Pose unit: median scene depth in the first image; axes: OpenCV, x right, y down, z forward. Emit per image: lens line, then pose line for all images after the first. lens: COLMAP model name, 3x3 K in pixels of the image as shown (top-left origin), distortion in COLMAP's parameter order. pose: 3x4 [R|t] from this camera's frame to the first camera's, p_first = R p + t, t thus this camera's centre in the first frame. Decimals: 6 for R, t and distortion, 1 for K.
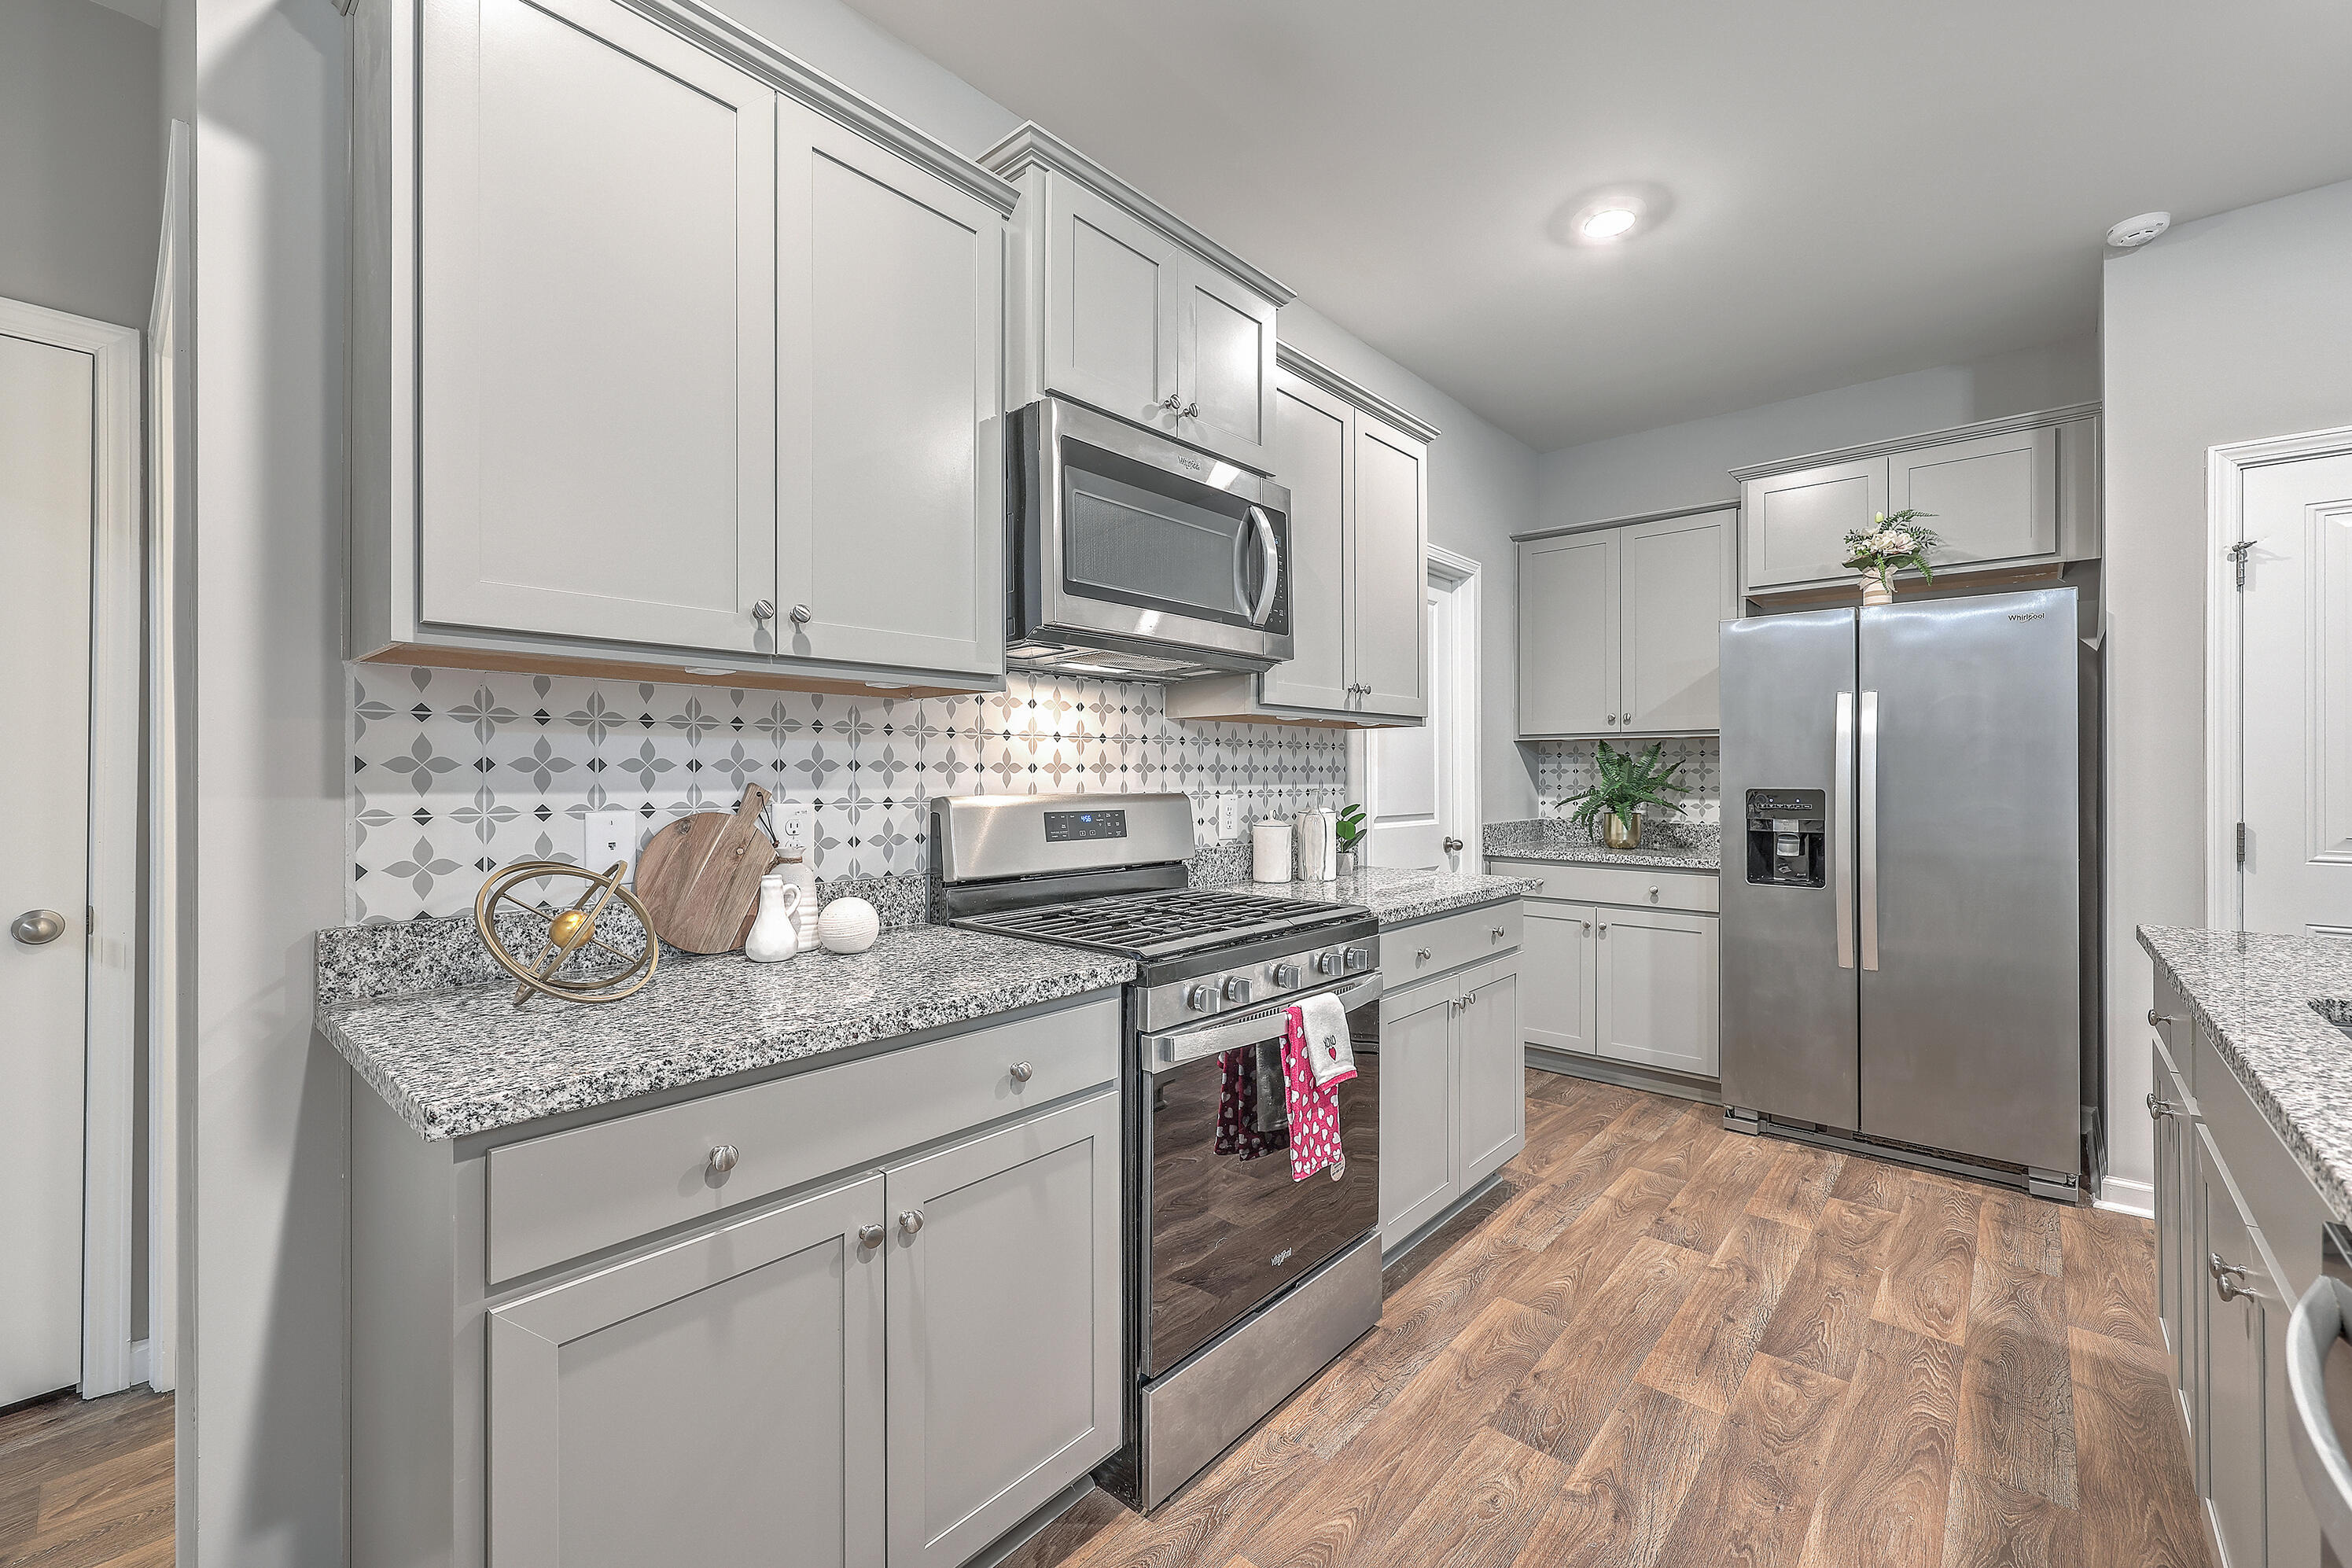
lens RADIAL K [[970.3, 0, 1183.7], [0, 970.3, 773.4], [0, 0, 1]] dist [0.001043, 0.000603]
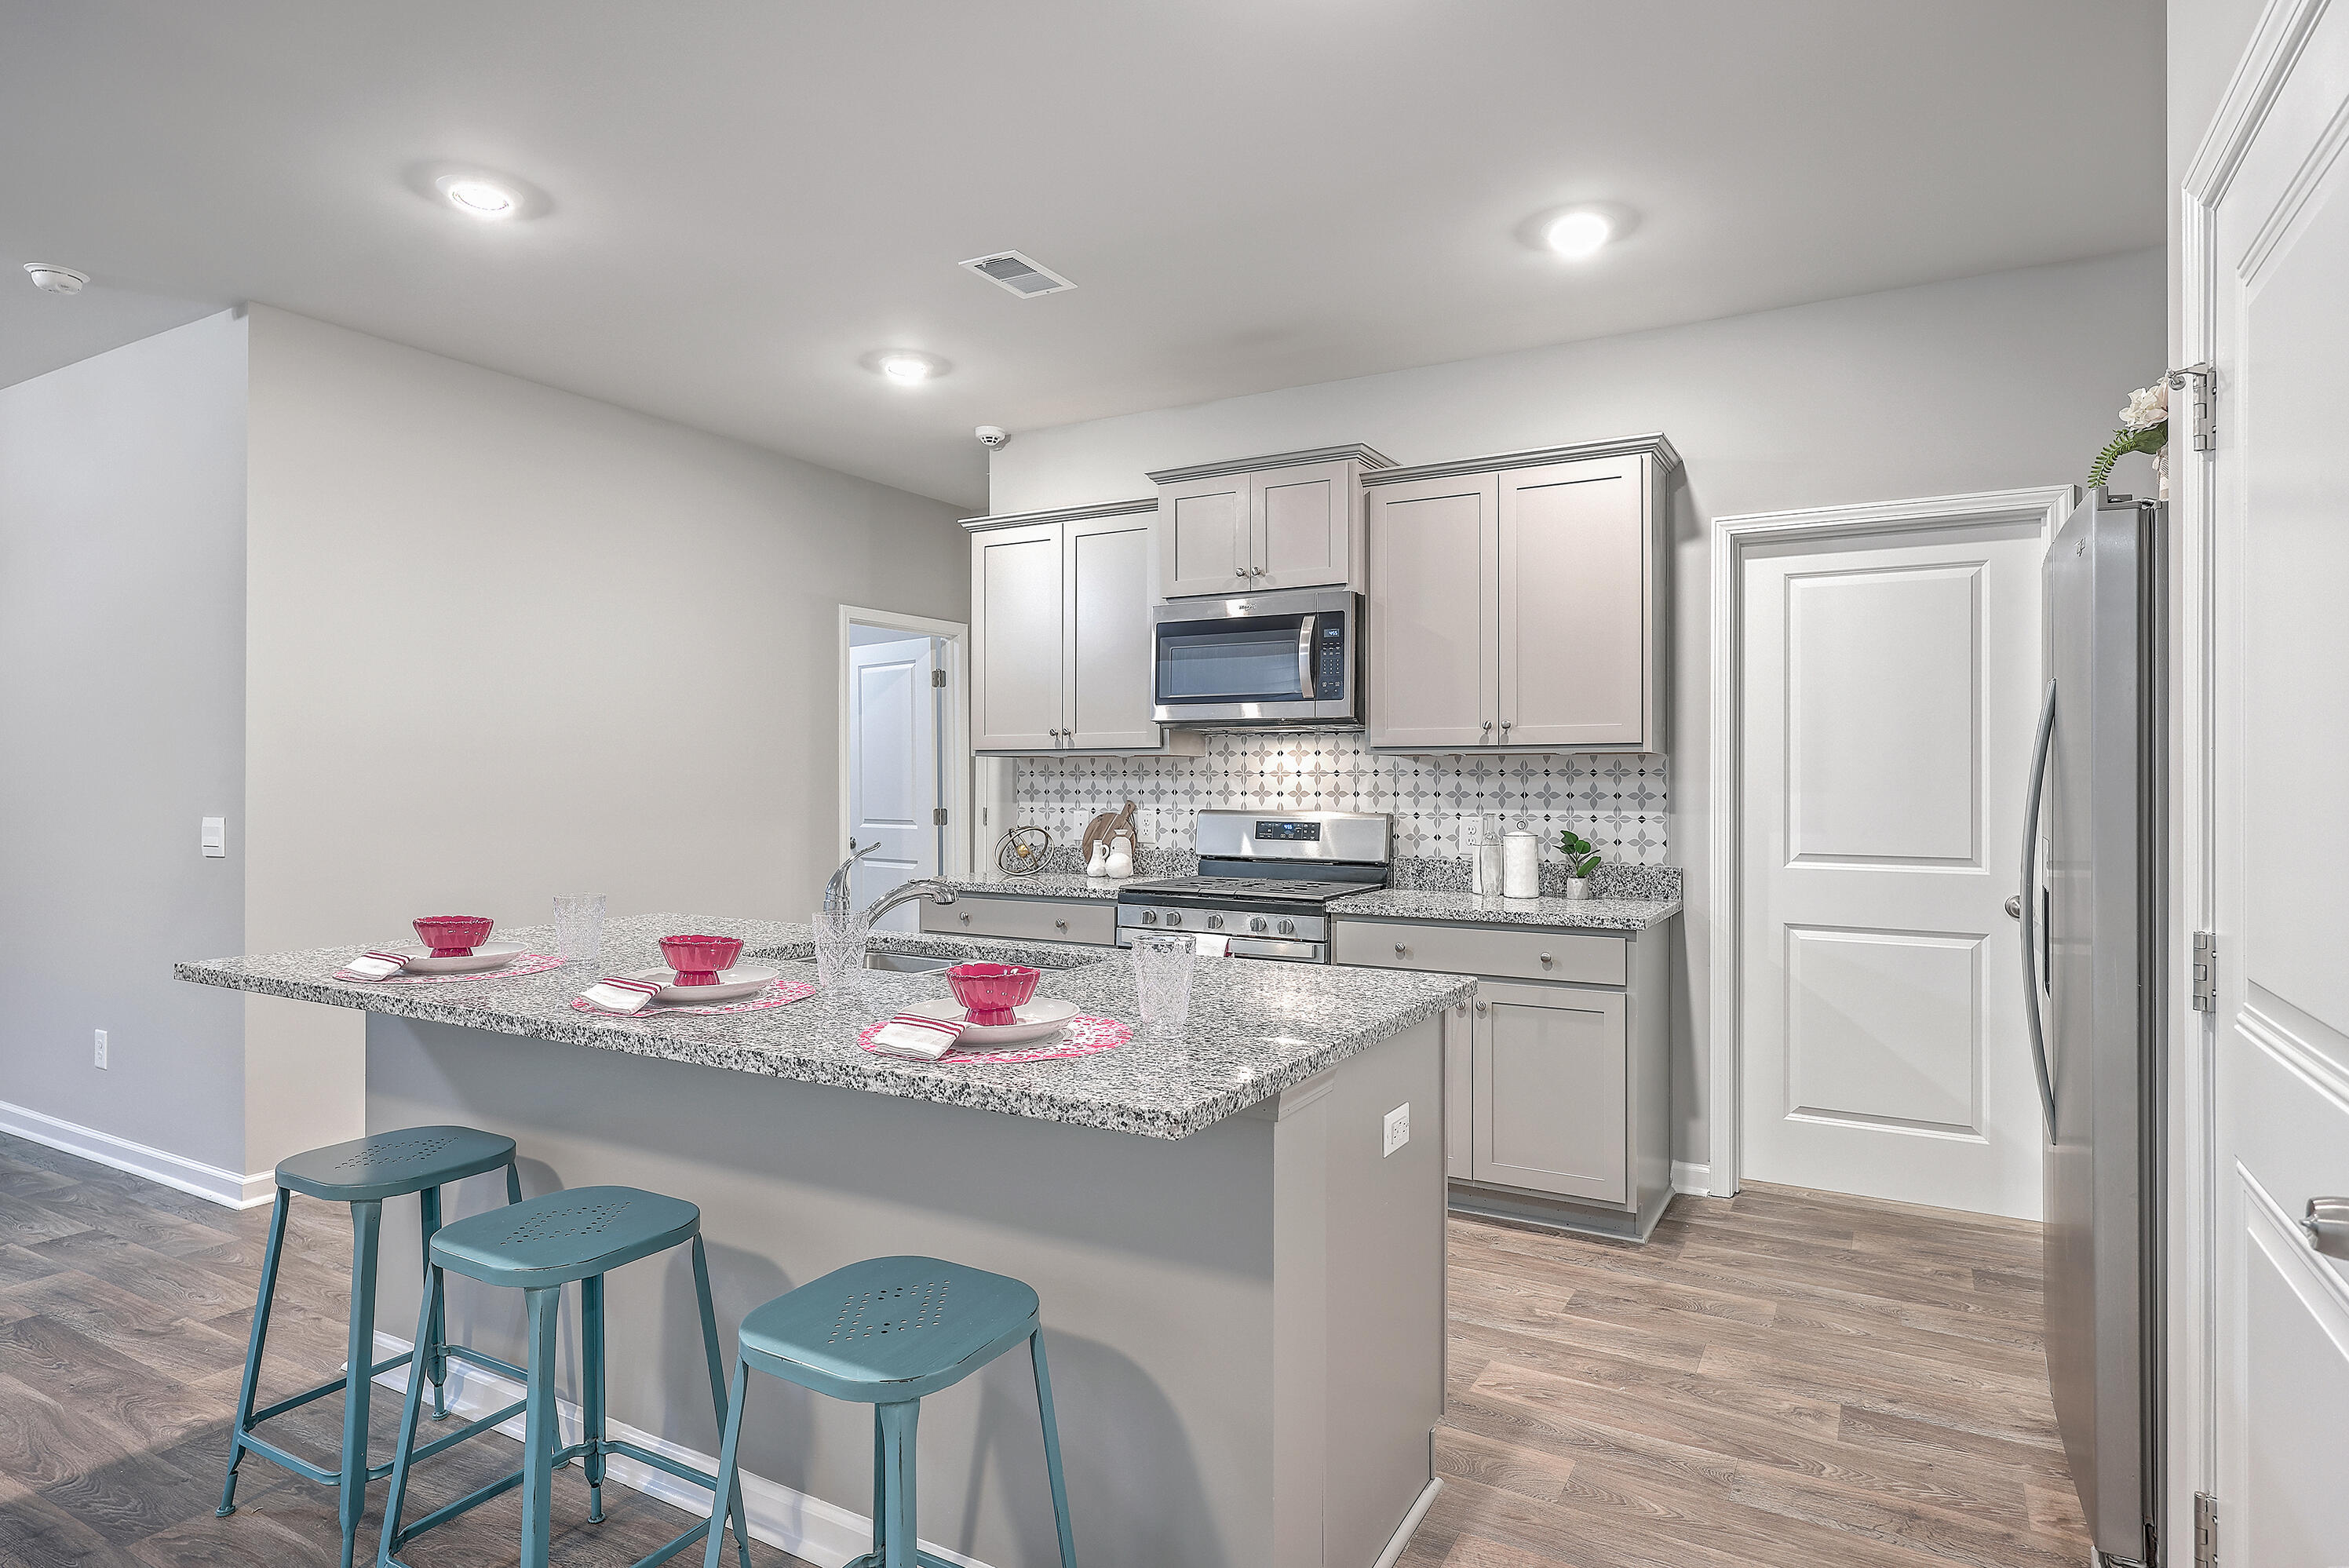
lens RADIAL K [[1283.8, 0, 1179.3], [0, 1283.8, 795.2], [0, 0, 1]] dist [-0.001566, 0.000276]
pose [[0.188567, 0.006061, -0.982042, 1.983367], [-0.005653, 0.999971, 0.005086, -0.013707], [0.982044, 0.004592, 0.188596, 0.462496]]
